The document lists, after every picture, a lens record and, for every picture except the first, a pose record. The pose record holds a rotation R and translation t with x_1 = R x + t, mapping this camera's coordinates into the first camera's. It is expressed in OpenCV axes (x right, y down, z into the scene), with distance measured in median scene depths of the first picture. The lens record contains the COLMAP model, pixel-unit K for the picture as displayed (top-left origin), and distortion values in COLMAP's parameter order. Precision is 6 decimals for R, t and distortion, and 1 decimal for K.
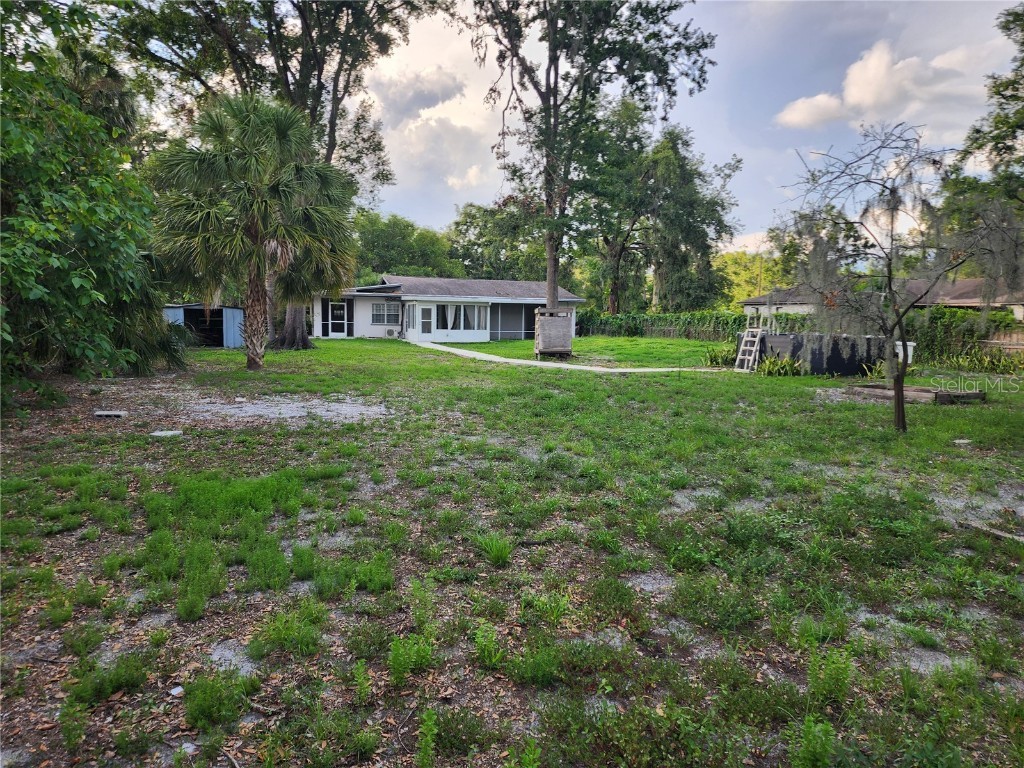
lens RADIAL K [[695.5, 0, 507.8], [0, 695.5, 380.6], [0, 0, 1]] dist [0.129141, -0.129465]
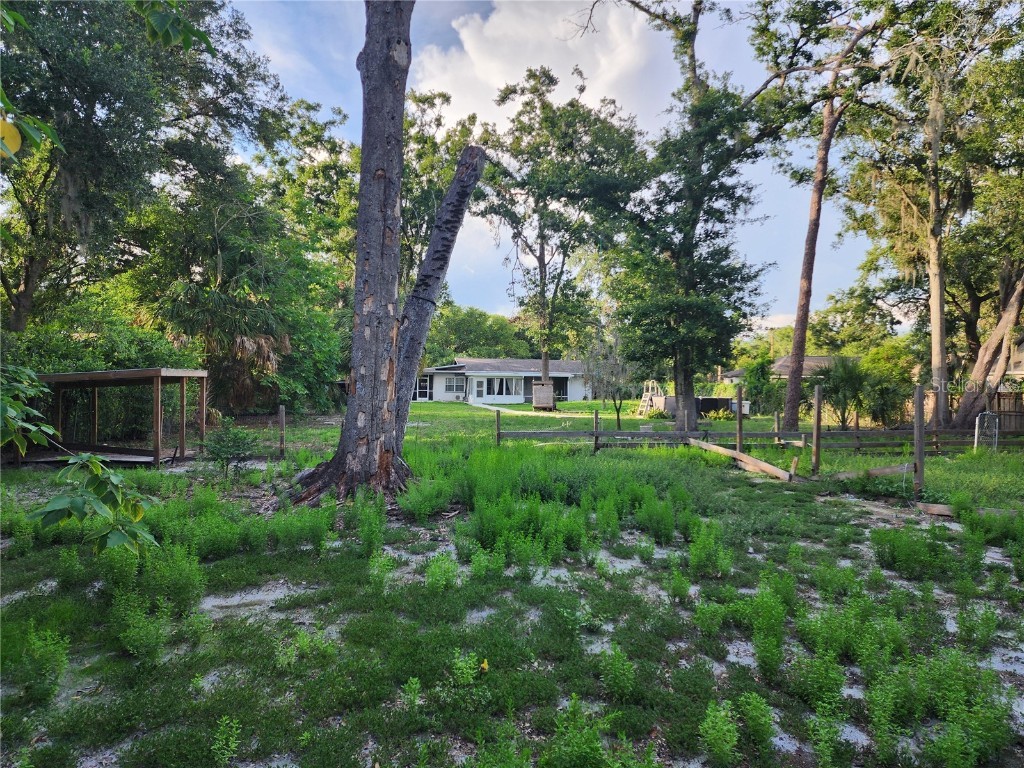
lens RADIAL K [[695.5, 0, 507.8], [0, 695.5, 380.6], [0, 0, 1]] dist [0.129141, -0.129465]
pose [[0.991184, -0.006402, -0.132340, 0.128867], [-0.006648, 0.995171, -0.097934, 0.037512], [0.132328, 0.097950, 0.986354, -0.418981]]
